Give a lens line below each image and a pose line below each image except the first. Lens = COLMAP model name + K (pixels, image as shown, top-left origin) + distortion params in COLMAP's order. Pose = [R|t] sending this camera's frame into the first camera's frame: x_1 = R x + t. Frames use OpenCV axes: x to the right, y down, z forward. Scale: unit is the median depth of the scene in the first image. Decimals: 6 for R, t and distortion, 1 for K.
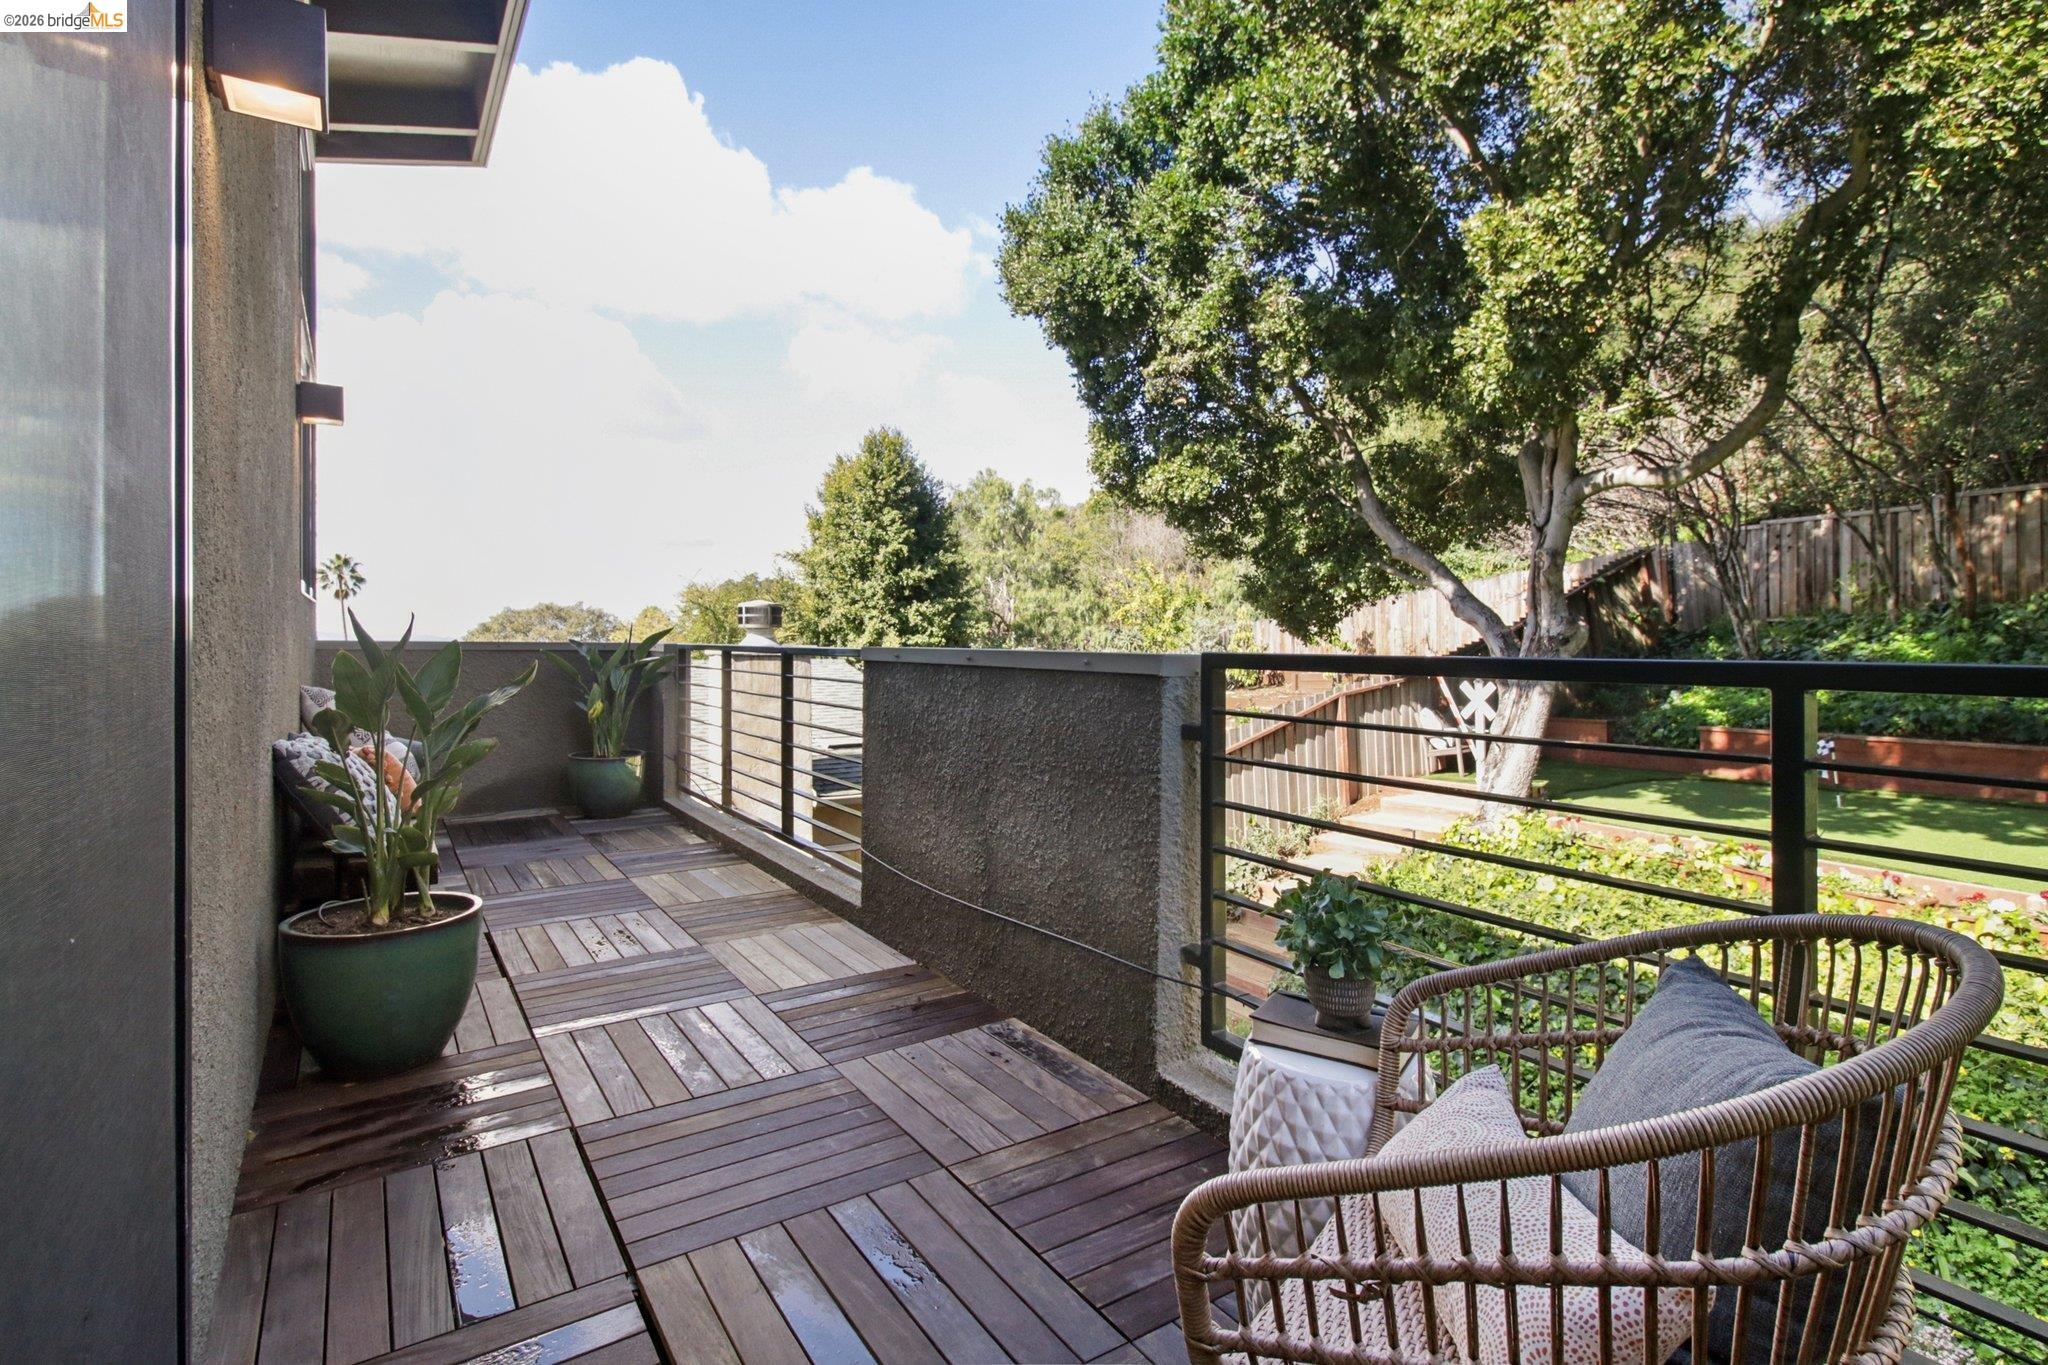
lens RADIAL K [[1039.2, 0, 1000.0], [0, 1039.2, 644.8], [0, 0, 1]] dist [0.001420, 0.001159]
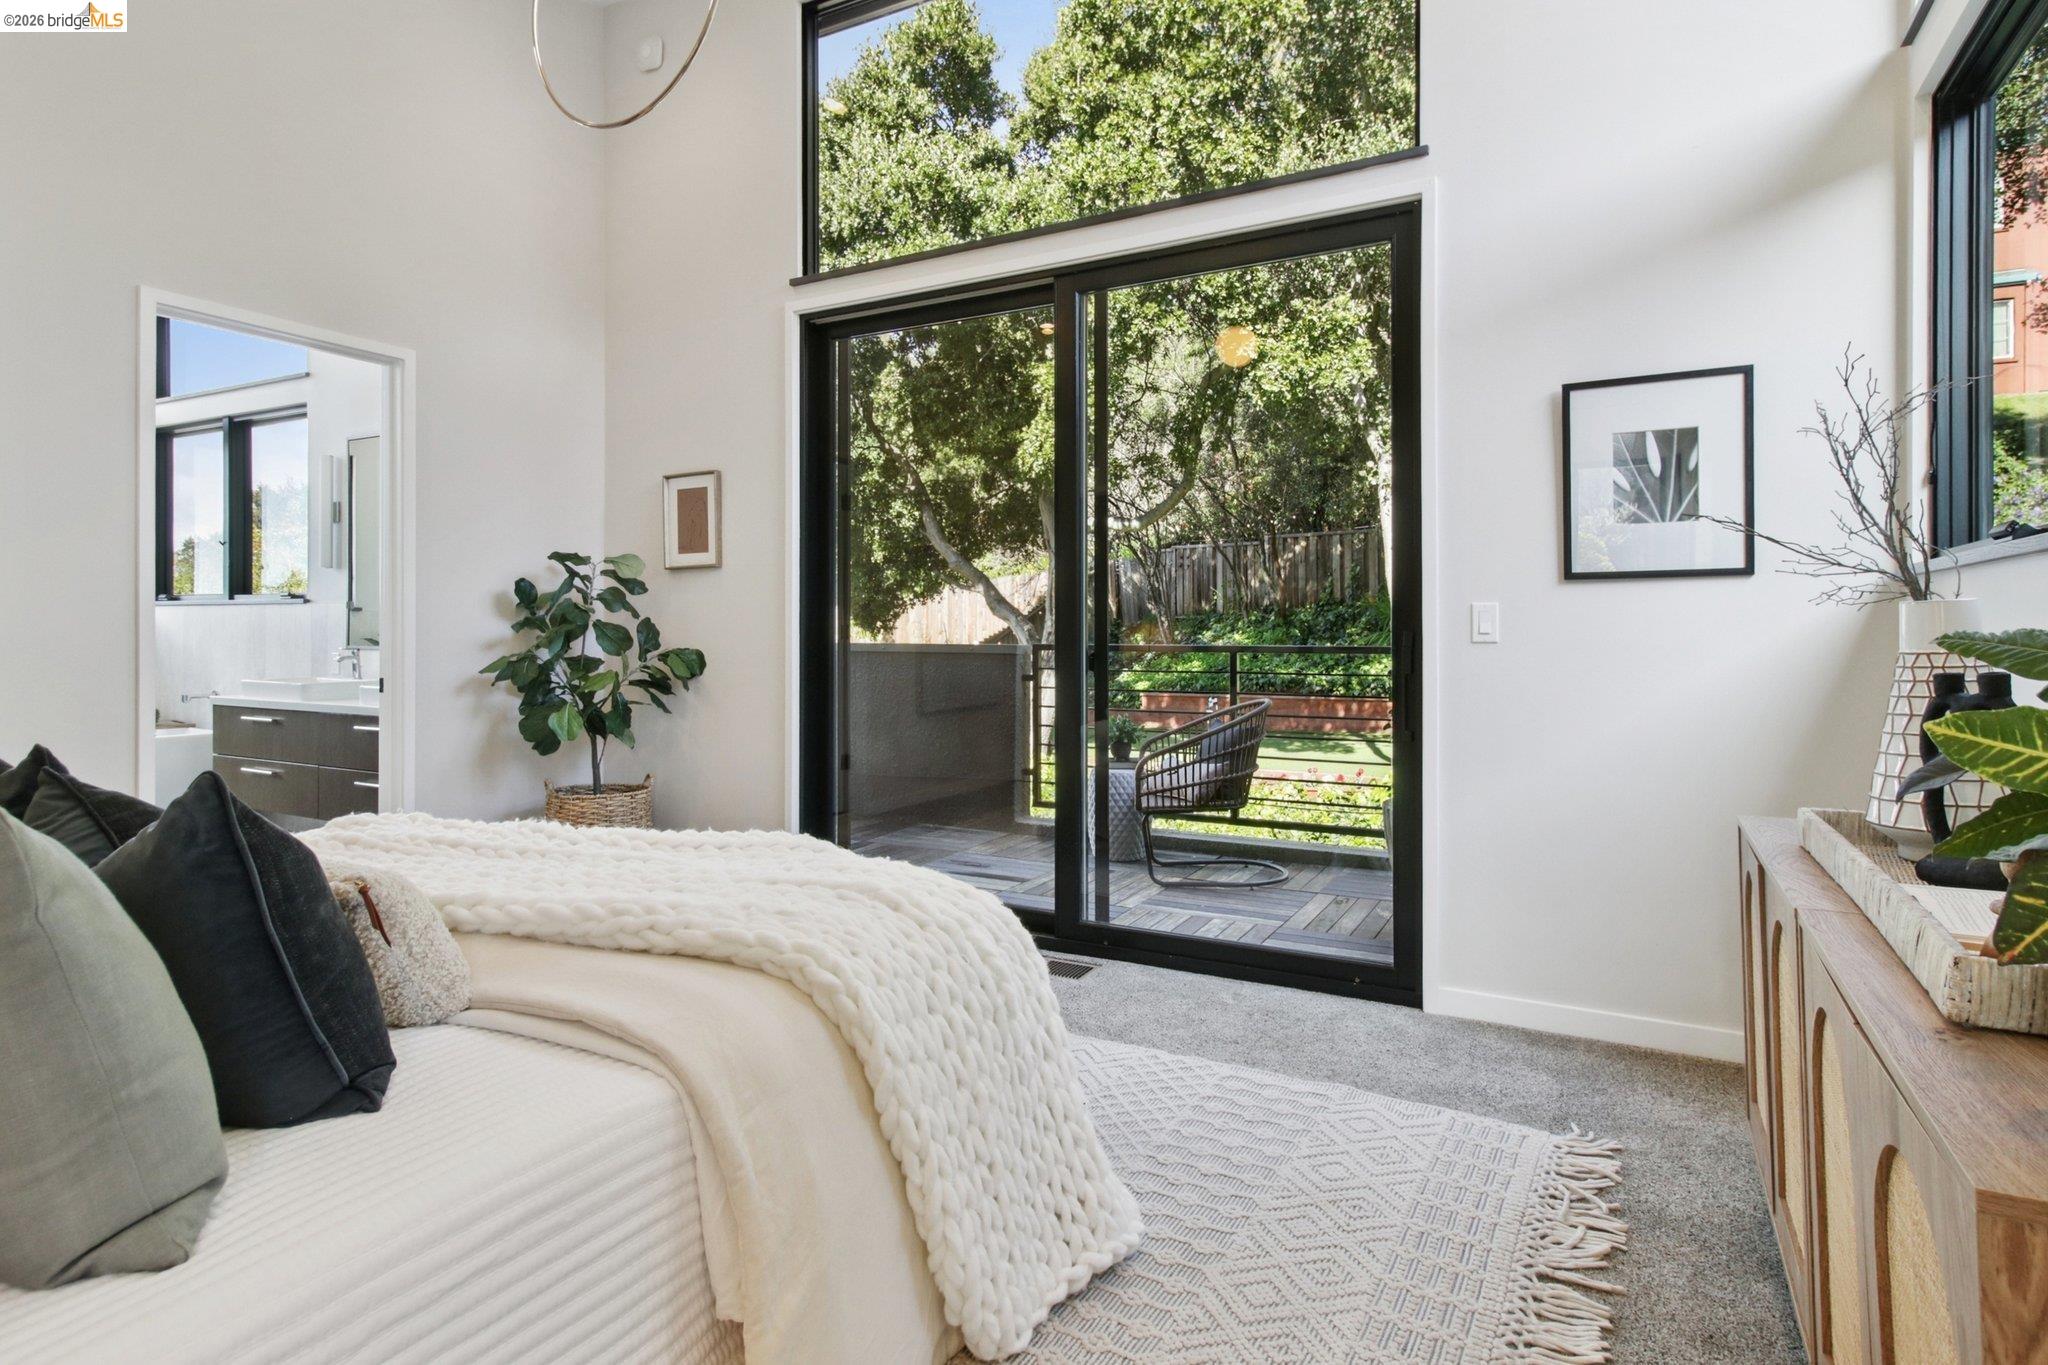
lens RADIAL K [[1079.8, 0, 1038.6], [0, 1079.8, 635.0], [0, 0, 1]] dist [-0.000259, 0.000687]
pose [[0.866410, -0.008281, 0.499265, -0.191989], [0.007897, 0.999965, 0.002880, -0.003661], [-0.499271, 0.001447, 0.866445, -0.218215]]
